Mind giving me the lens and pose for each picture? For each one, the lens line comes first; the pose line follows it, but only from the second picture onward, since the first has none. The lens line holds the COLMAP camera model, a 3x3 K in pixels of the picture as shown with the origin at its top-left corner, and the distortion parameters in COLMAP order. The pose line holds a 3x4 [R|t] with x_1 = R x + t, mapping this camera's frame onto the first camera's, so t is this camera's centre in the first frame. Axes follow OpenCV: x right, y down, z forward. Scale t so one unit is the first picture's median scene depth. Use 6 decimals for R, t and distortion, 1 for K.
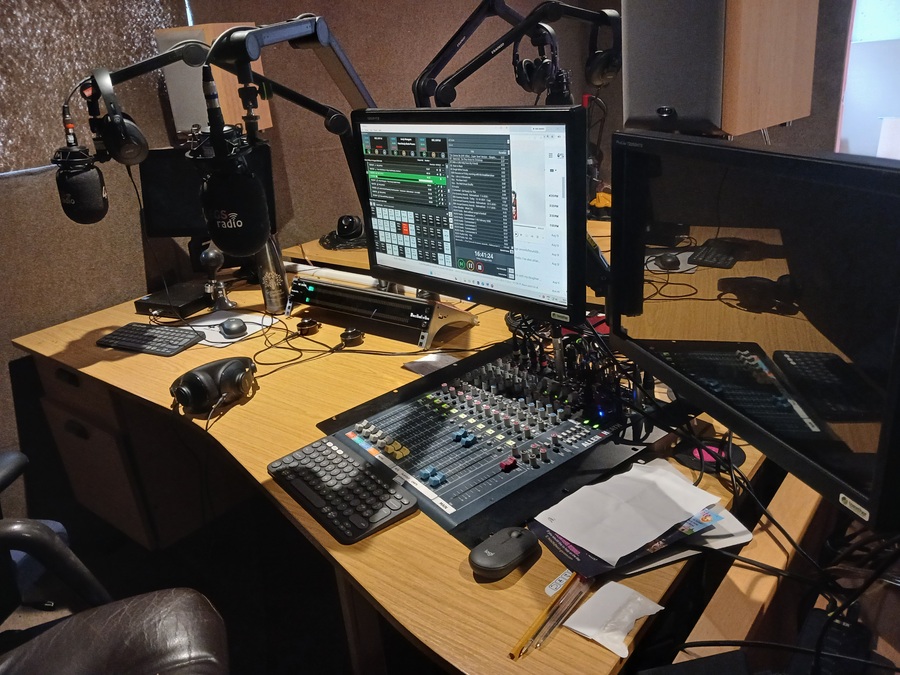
lens RADIAL K [[708.0, 0, 449.7], [0, 708.0, 336.0], [0, 0, 1]] dist [0.020067, -0.045253]
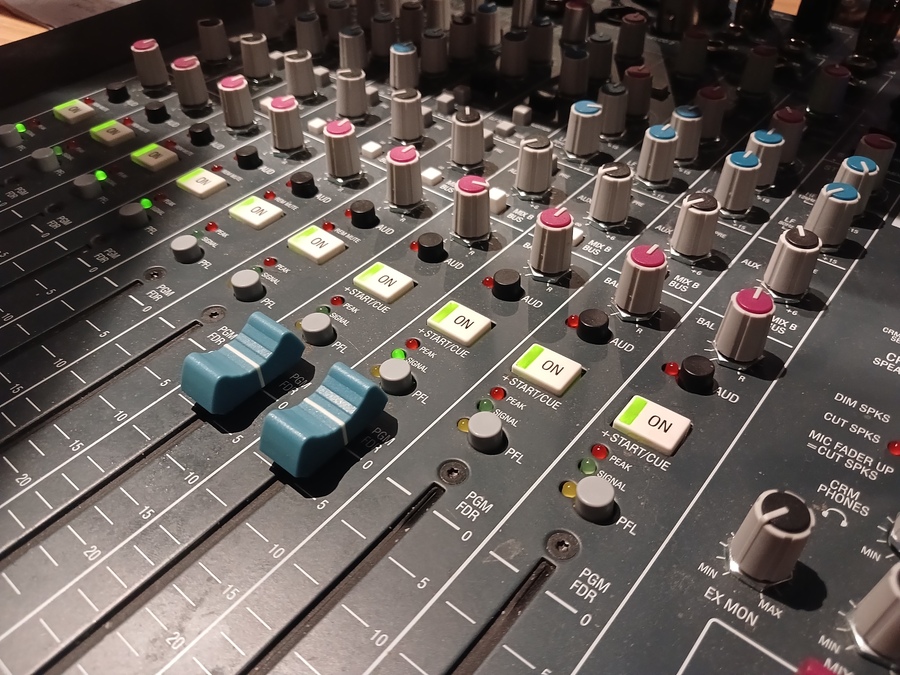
lens RADIAL K [[708.0, 0, 449.5], [0, 708.0, 338.2], [0, 0, 1]] dist [0.020067, -0.045253]
pose [[0.959318, -0.084856, 0.269274, 0.014651], [-0.008293, 0.944883, 0.327302, 0.083954], [-0.282206, -0.316220, 0.905740, 0.805389]]
